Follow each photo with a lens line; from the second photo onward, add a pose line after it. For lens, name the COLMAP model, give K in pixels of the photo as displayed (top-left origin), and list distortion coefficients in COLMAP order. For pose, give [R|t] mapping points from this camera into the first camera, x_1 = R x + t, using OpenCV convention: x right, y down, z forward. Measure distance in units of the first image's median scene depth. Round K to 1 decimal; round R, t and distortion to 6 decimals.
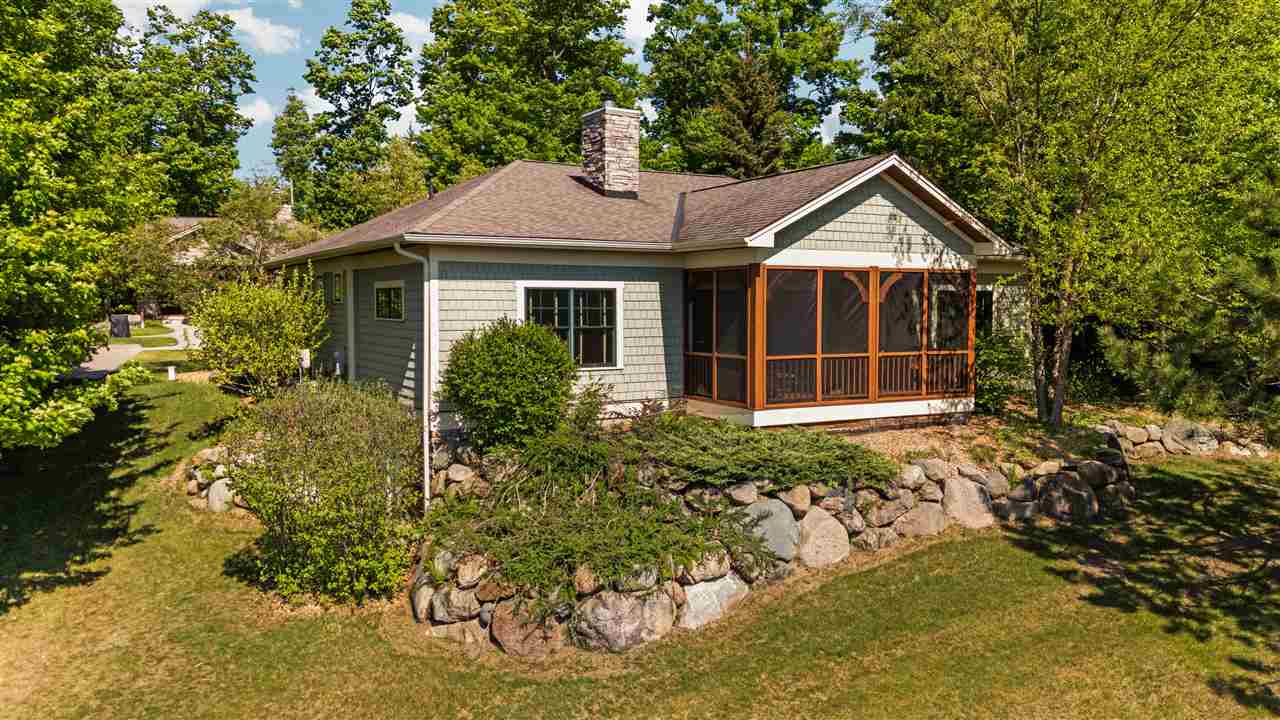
lens RADIAL K [[945.9, 0, 639.1], [0, 945.9, 364.1], [0, 0, 1]] dist [0.073063, -0.074396]
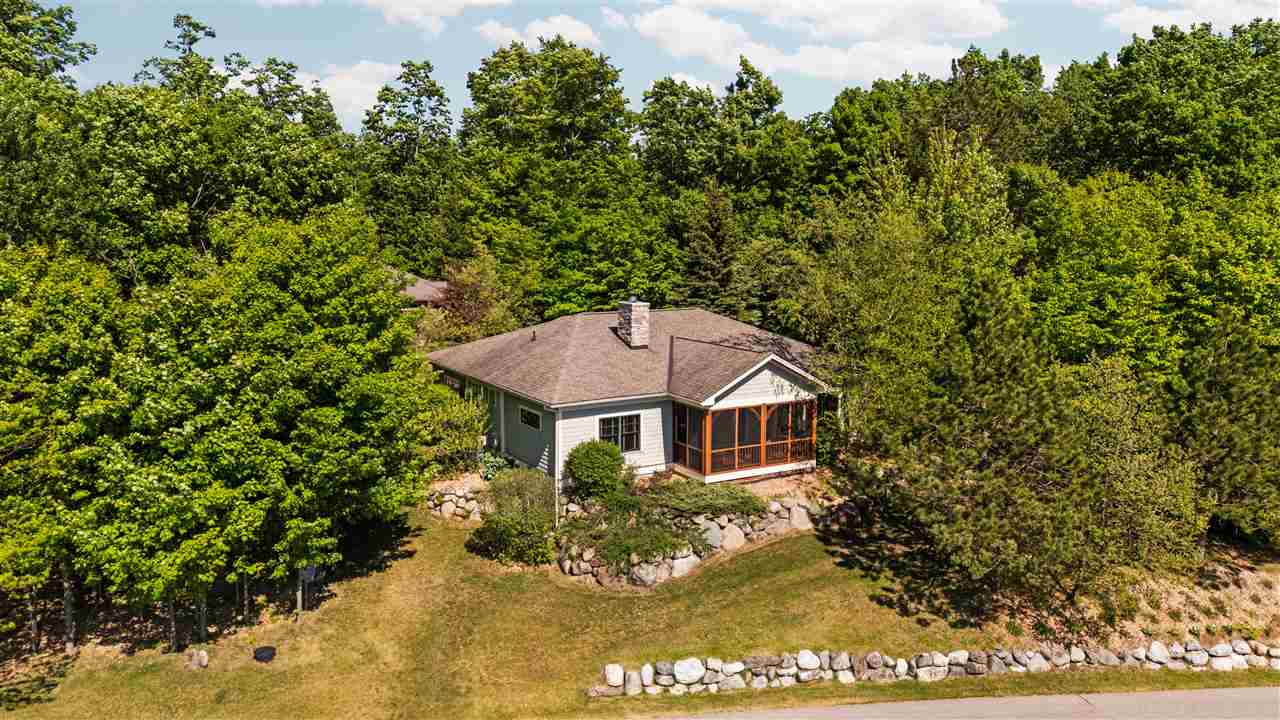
lens RADIAL K [[973.9, 0, 640.6], [0, 973.9, 354.5], [0, 0, 1]] dist [0.069432, -0.073793]
pose [[0.999767, 0.001117, 0.021537, -0.078338], [-0.002678, 0.997359, 0.072578, -0.406215], [-0.021399, -0.072619, 0.997130, -1.254201]]
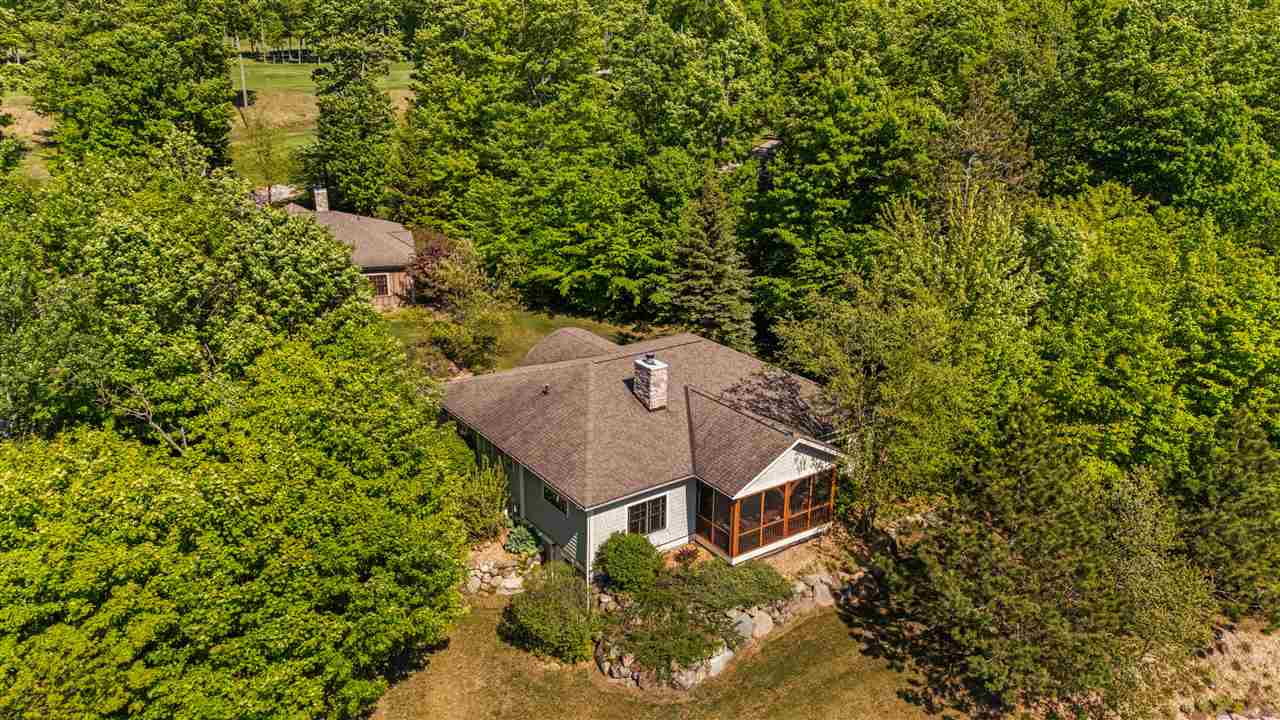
lens RADIAL K [[965.4, 0, 640.0], [0, 965.4, 360.0], [0, 0, 1]] dist [0.058347, -0.075401]
pose [[0.995056, -0.019999, 0.097283, -0.315466], [-0.006089, 0.965389, 0.260742, -1.024316], [-0.099131, -0.260045, 0.960494, -1.070689]]
